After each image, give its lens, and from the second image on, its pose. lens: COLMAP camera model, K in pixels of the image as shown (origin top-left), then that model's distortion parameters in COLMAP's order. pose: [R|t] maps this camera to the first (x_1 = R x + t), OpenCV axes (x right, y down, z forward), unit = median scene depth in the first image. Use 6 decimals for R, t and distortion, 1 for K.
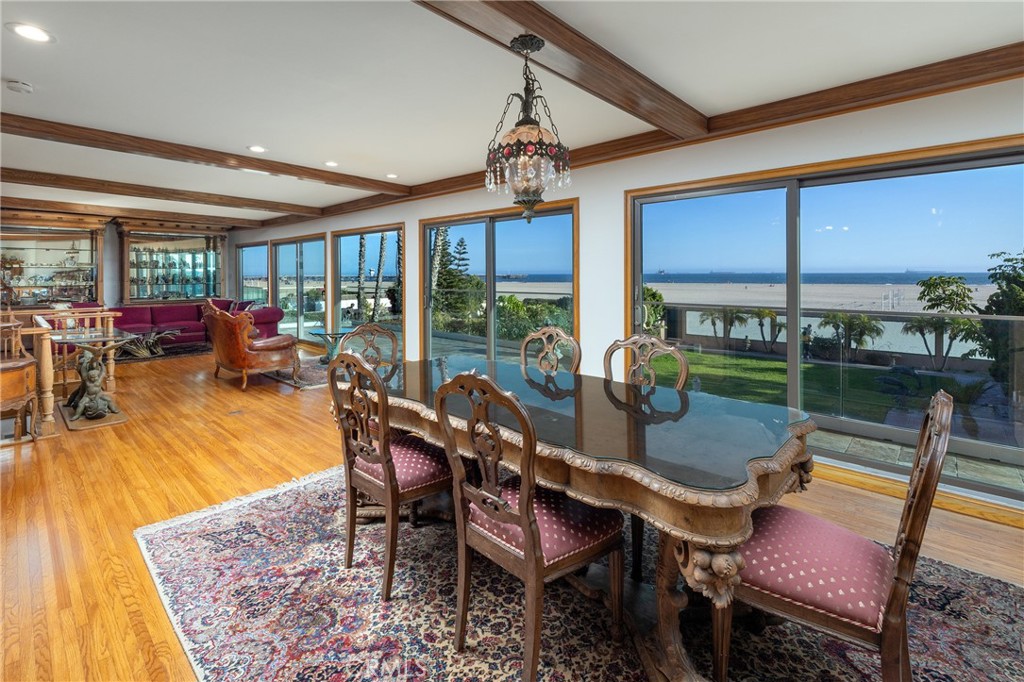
lens RADIAL K [[477.8, 0, 509.4], [0, 477.8, 273.6], [0, 0, 1]] dist [0.000194, 0.001288]
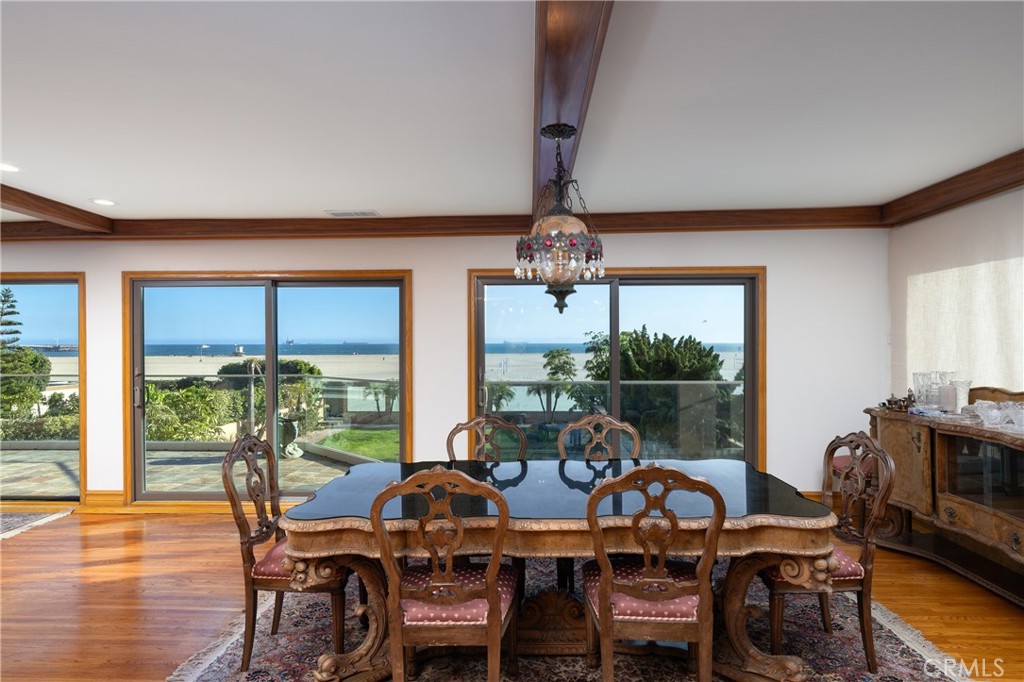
lens RADIAL K [[528.8, 0, 507.9], [0, 528.8, 342.1], [0, 0, 1]] dist [-0.010957, 0.000171]
pose [[0.730693, 0.005062, 0.682687, -0.141105], [-0.003773, 0.999987, -0.003377, -0.006816], [-0.682696, -0.000108, 0.730703, 0.049683]]
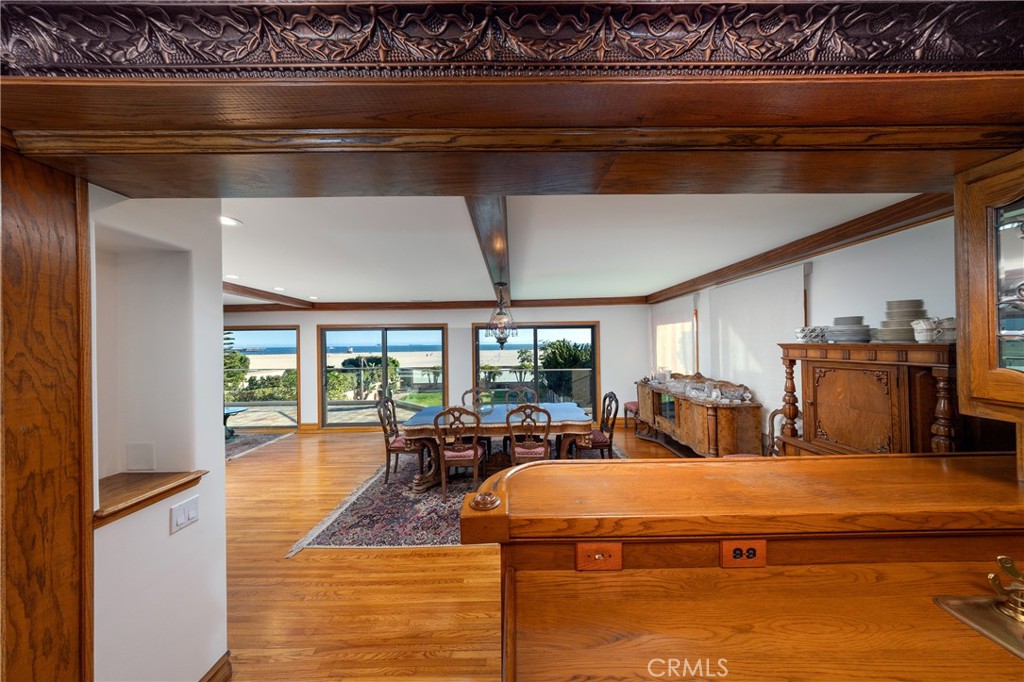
lens RADIAL K [[299.9, 0, 516.0], [0, 299.9, 337.3], [0, 0, 1]] dist [0.000763, -0.000007]
pose [[0.699977, 0.008962, 0.714110, -0.201034], [0.004476, 0.999847, -0.016935, -0.026281], [-0.714152, 0.015050, 0.699829, -0.044167]]
